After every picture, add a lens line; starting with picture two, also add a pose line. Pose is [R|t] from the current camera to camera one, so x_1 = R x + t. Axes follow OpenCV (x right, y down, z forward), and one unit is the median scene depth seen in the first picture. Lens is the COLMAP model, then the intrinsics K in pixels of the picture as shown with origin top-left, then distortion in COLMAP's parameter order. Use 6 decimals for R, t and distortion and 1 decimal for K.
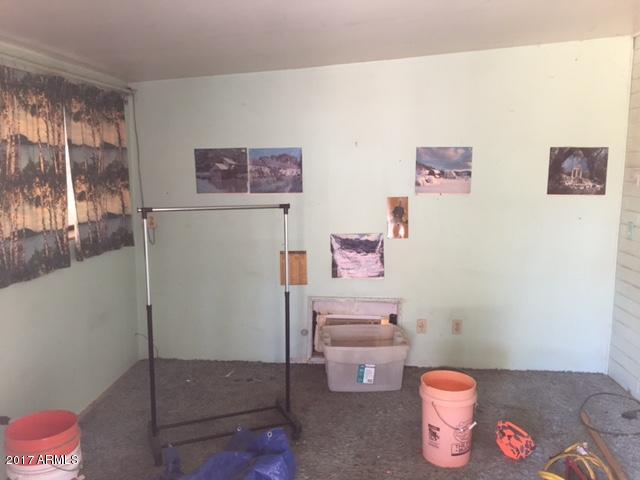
lens RADIAL K [[546.4, 0, 321.2], [0, 546.4, 238.0], [0, 0, 1]] dist [0.081735, -0.124200]
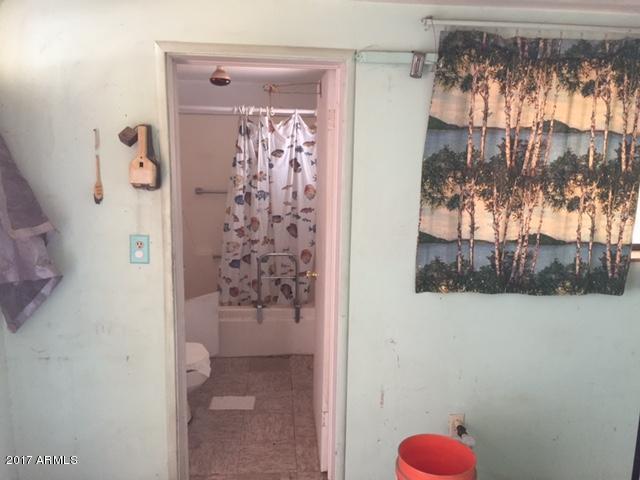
lens RADIAL K [[546.4, 0, 321.2], [0, 546.4, 238.0], [0, 0, 1]] dist [0.081735, -0.124200]
pose [[0.195928, 0.177509, -0.964418, 0.205021], [-0.157736, 0.976378, 0.147666, -0.082072], [0.967849, 0.123192, 0.219299, 0.498614]]
